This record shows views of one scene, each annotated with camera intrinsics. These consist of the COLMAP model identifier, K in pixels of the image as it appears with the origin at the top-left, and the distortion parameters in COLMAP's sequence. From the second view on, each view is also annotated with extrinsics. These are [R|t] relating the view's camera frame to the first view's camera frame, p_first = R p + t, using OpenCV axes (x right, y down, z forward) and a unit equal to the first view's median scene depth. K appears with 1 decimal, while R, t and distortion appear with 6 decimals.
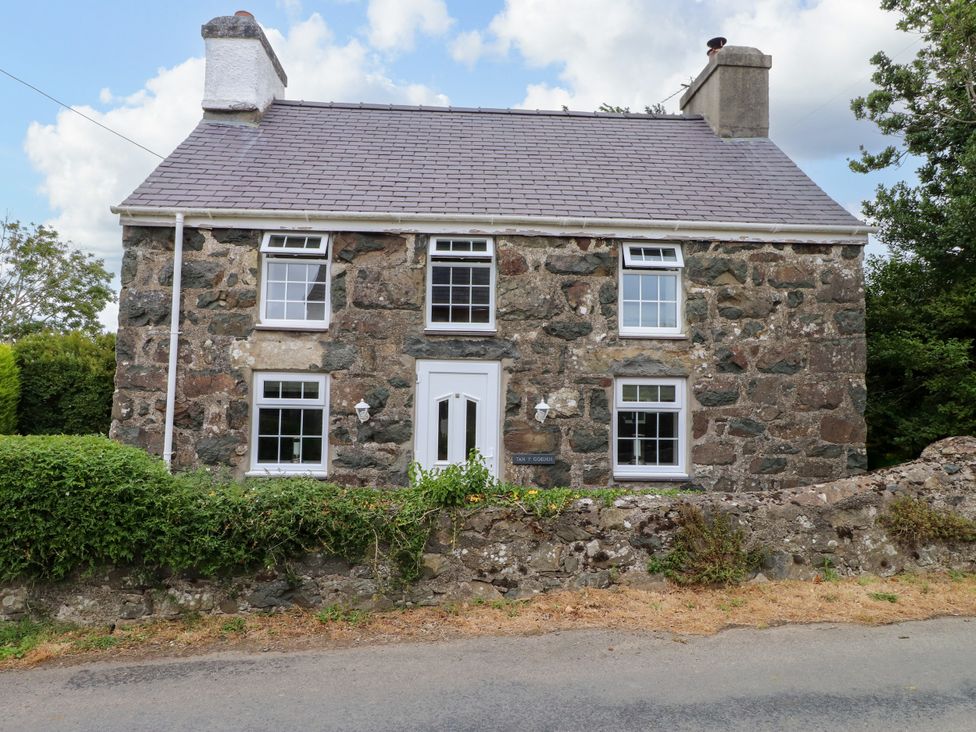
lens RADIAL K [[634.0, 0, 483.8], [0, 634.0, 361.6], [0, 0, 1]] dist [0.002251, -0.005024]
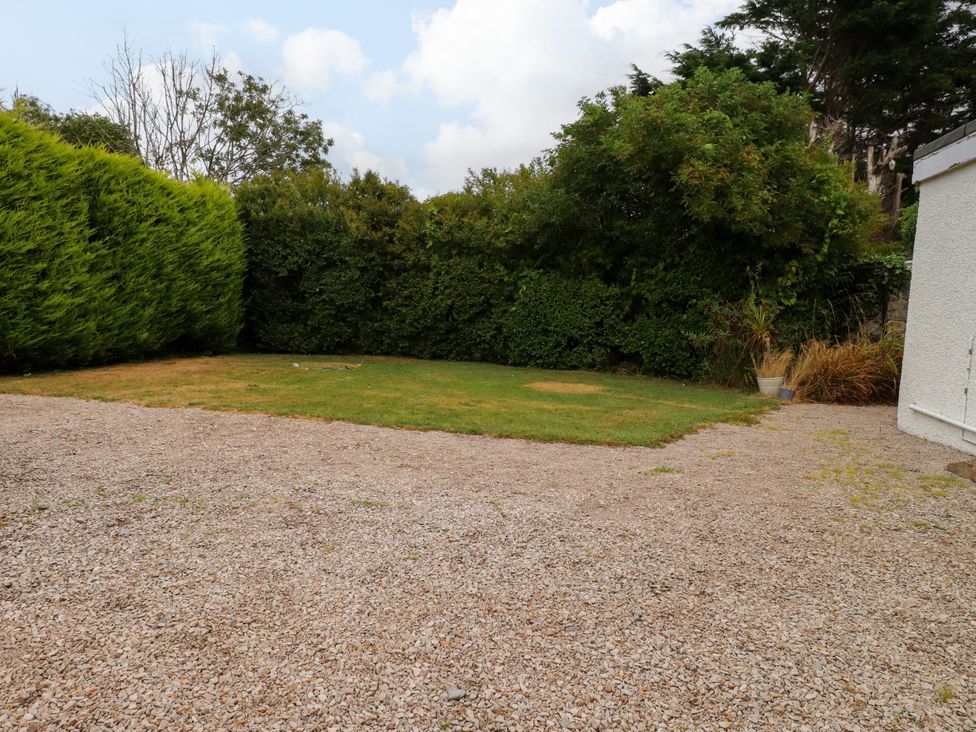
lens RADIAL K [[635.1, 0, 479.6], [0, 635.1, 358.9], [0, 0, 1]] dist [0.000850, -0.004499]
pose [[0.968383, 0.049967, -0.244412, -1.024110], [-0.019701, 0.991994, 0.124742, 0.168358], [0.248688, -0.115982, 0.961615, 1.300550]]
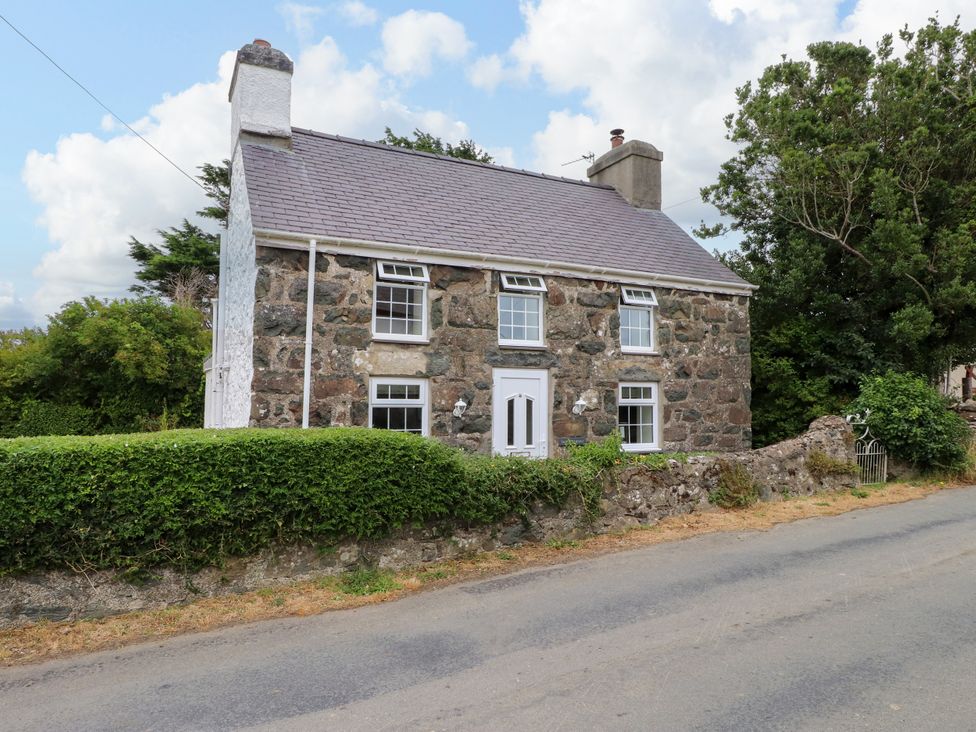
lens RADIAL K [[634.0, 0, 483.8], [0, 634.0, 361.6], [0, 0, 1]] dist [0.002251, -0.005024]
pose [[0.919677, 0.012461, 0.392478, -0.625297], [-0.008522, 0.999894, -0.011777, -0.000438], [-0.392584, 0.007486, 0.919686, -0.178023]]
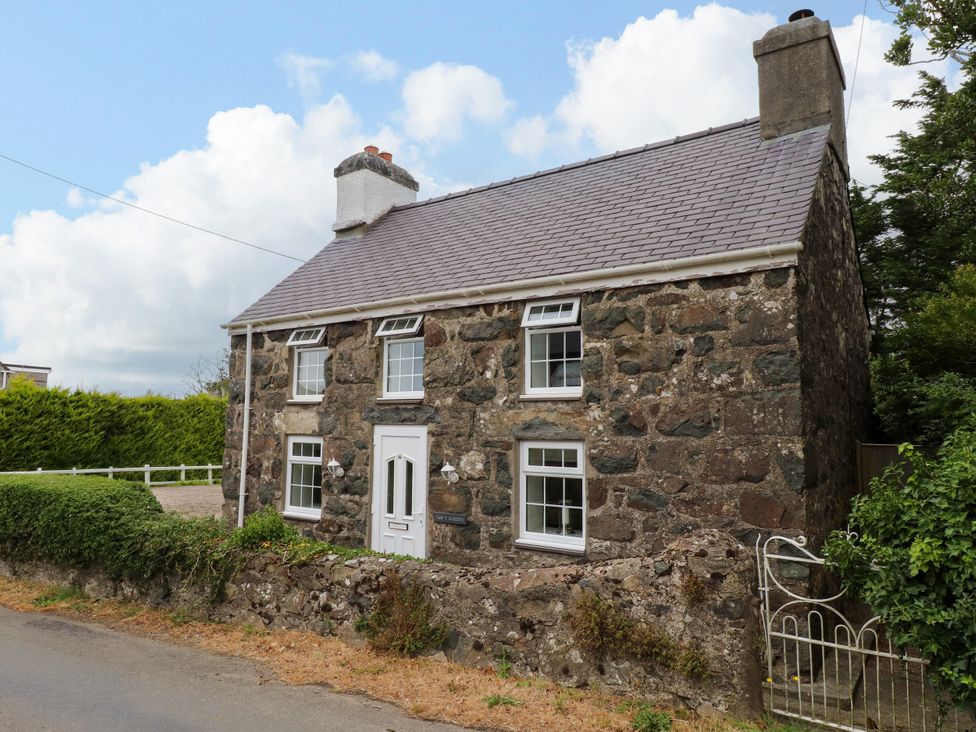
lens RADIAL K [[660.6, 0, 481.4], [0, 660.6, 357.5], [0, 0, 1]] dist [0.001532, -0.001419]
pose [[0.787409, -0.073211, -0.612068, 0.806954], [0.033611, 0.996544, -0.075959, -0.028129], [0.615513, 0.039239, 0.787149, 0.151941]]
